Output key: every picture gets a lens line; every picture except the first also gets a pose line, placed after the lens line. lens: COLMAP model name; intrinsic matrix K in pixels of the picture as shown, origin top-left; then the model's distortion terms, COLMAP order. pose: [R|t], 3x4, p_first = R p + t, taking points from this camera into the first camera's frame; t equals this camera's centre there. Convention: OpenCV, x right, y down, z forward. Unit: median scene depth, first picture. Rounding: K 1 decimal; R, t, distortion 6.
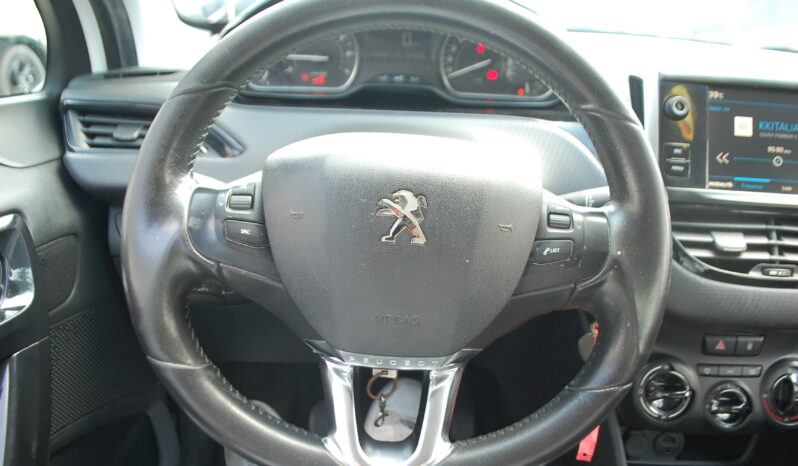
lens RADIAL K [[627.6, 0, 403.3], [0, 627.6, 247.4], [0, 0, 1]] dist [-0.089304, 0.014211]
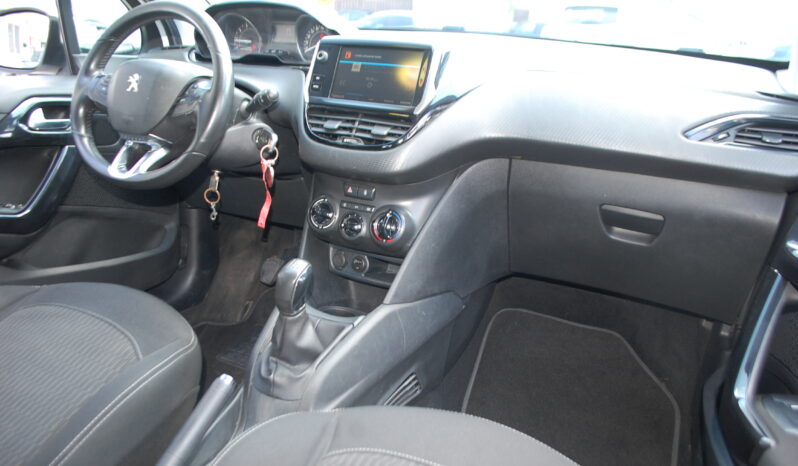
lens RADIAL K [[612.8, 0, 394.9], [0, 612.8, 227.3], [0, 0, 1]] dist [-0.000840, 0.001781]
pose [[0.895506, 0.134614, -0.424202, 1.533559], [-0.167493, 0.985020, -0.041002, 0.346395], [0.412328, 0.107769, 0.904639, -0.605798]]
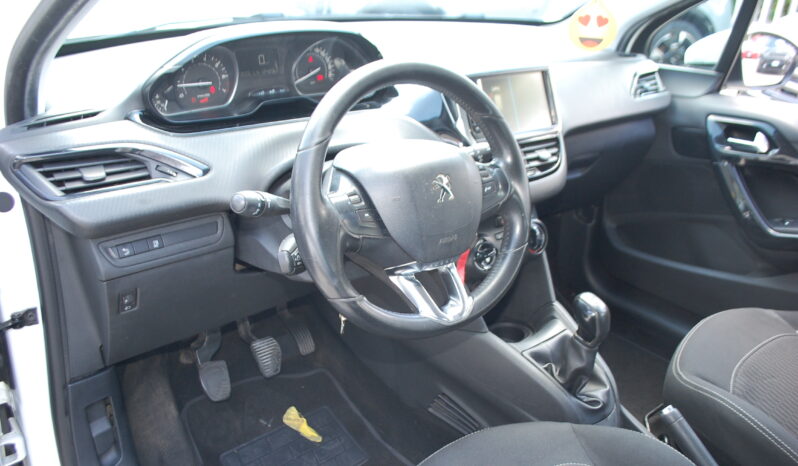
lens RADIAL K [[661.7, 0, 398.6], [0, 661.7, 230.2], [0, 0, 1]] dist [-0.066648, 0.010670]
pose [[0.777084, -0.259591, 0.573369, -0.892438], [0.216137, 0.965646, 0.144263, -0.166818], [-0.591121, 0.011822, 0.806496, -0.395513]]
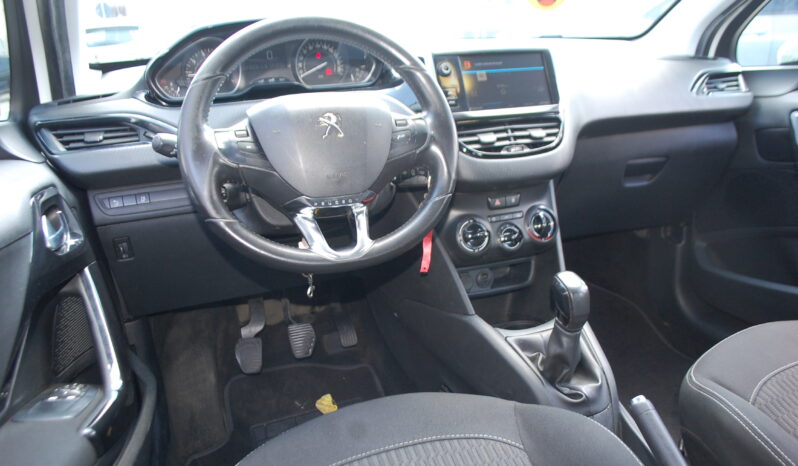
lens RADIAL K [[627.6, 0, 405.1], [0, 627.6, 238.7], [0, 0, 1]] dist [-0.089304, 0.014211]
pose [[0.933149, -0.186825, 0.307131, -0.311892], [0.205326, 0.978271, -0.028763, 0.280530], [-0.295084, 0.089902, 0.951232, -0.647941]]
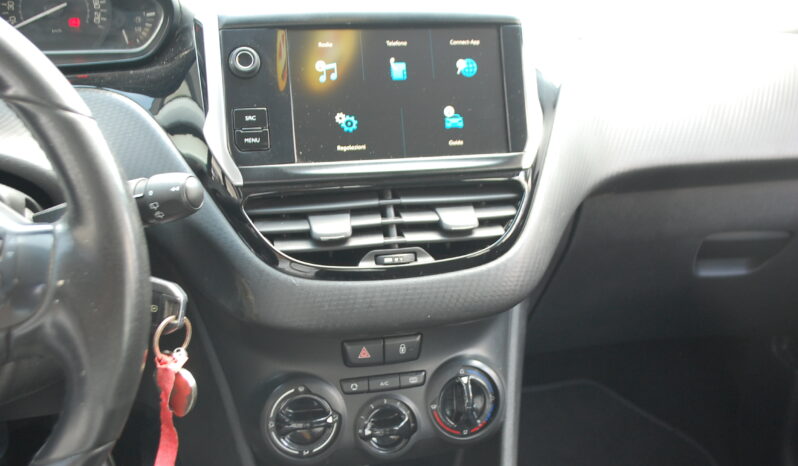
lens RADIAL K [[826.7, 0, 397.1], [0, 826.7, 238.1], [0, 0, 1]] dist [-0.052036, 0.000000]
pose [[0.970626, -0.115480, 0.211067, 0.382406], [0.108852, 0.993136, 0.042798, -0.030639], [-0.214561, -0.018566, 0.976534, -0.050538]]
